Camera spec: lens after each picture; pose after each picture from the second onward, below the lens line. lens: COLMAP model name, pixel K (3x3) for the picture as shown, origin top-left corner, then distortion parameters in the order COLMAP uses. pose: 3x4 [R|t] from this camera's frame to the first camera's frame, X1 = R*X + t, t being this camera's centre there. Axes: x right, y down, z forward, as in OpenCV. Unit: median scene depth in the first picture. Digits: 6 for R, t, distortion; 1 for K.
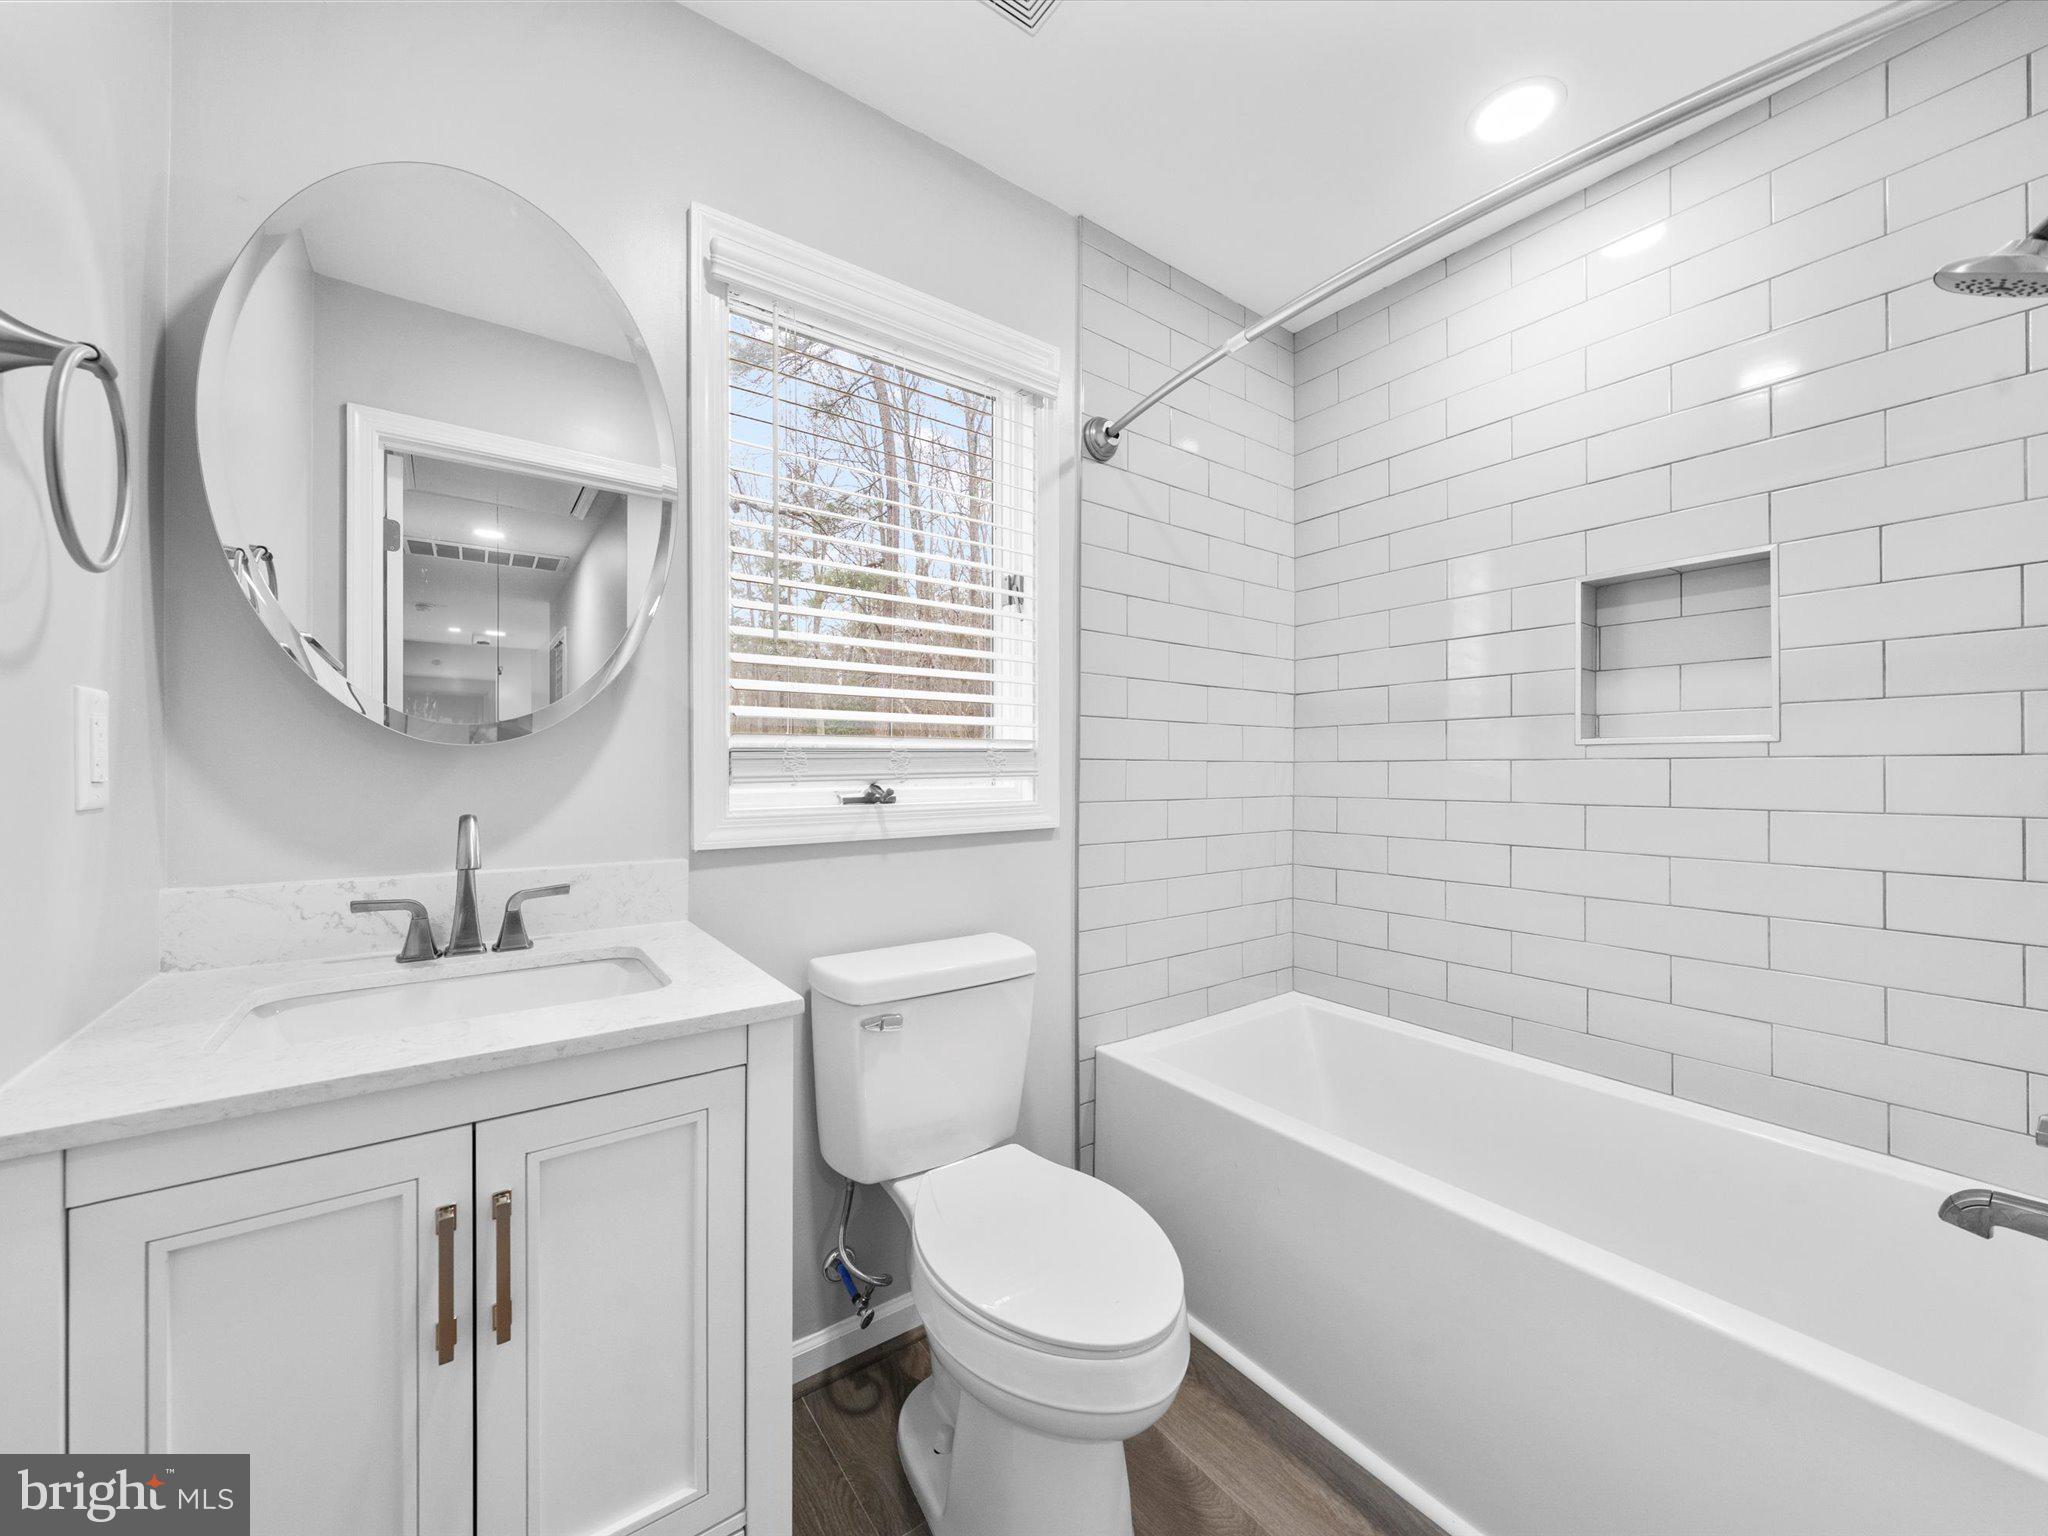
lens RADIAL K [[798.4, 0, 975.4], [0, 798.4, 773.2], [0, 0, 1]] dist [-0.003003, -0.000010]
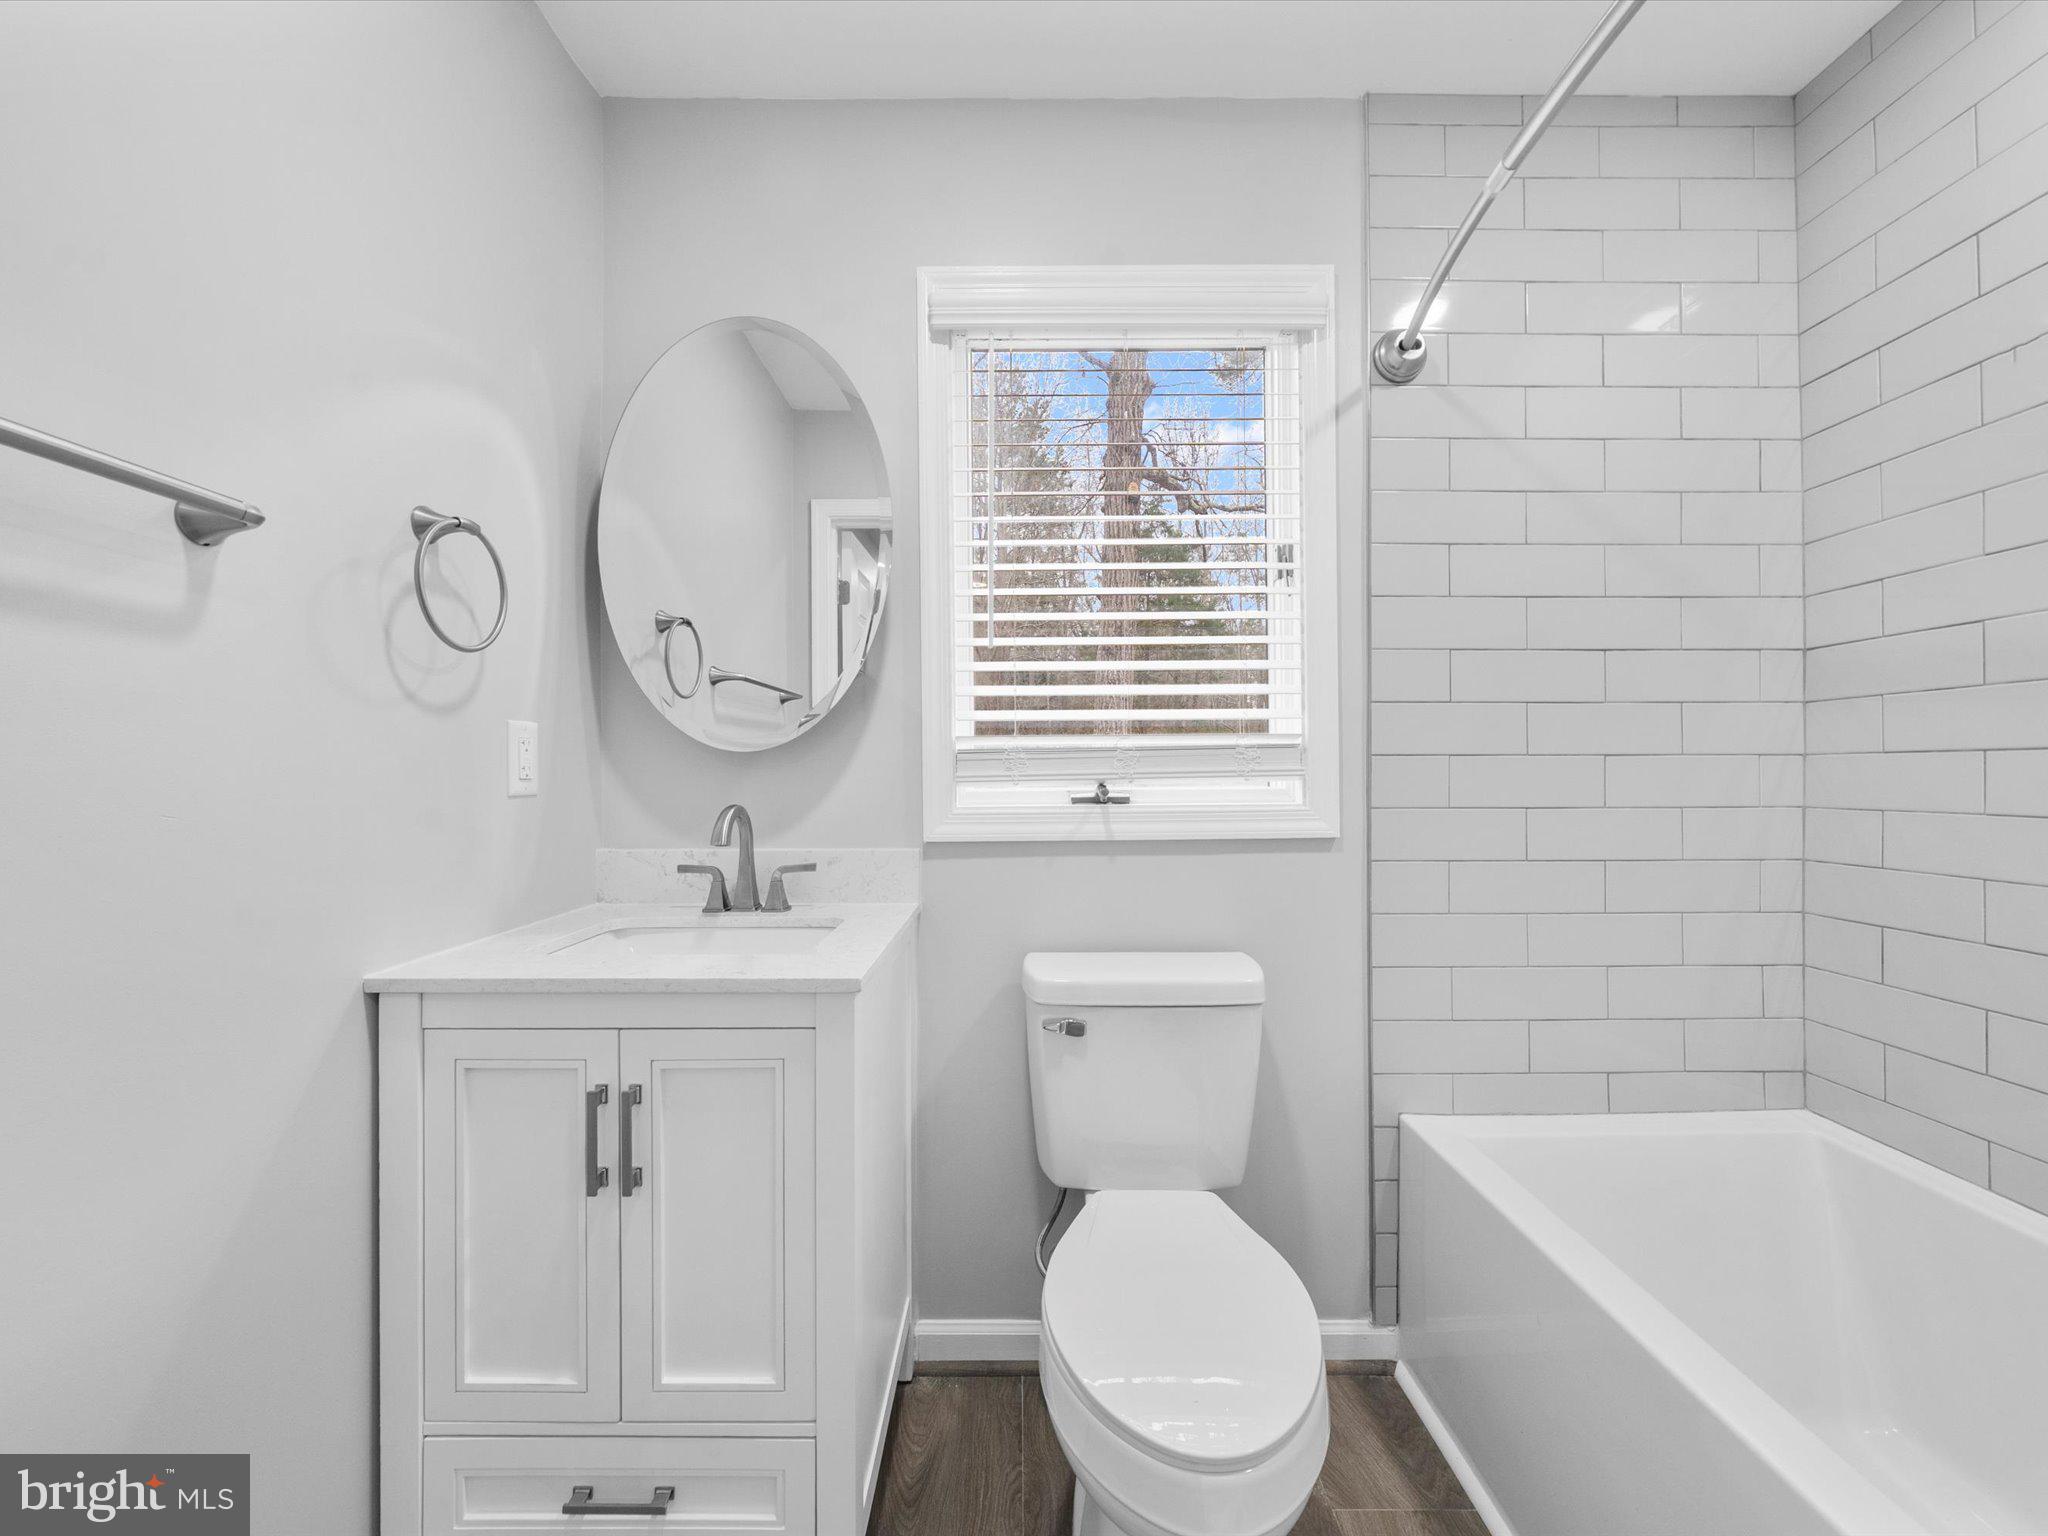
lens RADIAL K [[798.4, 0, 1018.5], [0, 798.4, 770.1], [0, 0, 1]] dist [-0.003003, -0.000010]
pose [[0.809995, -0.004977, -0.586415, 0.324370], [0.001159, 0.999976, -0.006887, 0.002868], [0.586435, 0.004899, 0.809981, 0.130302]]
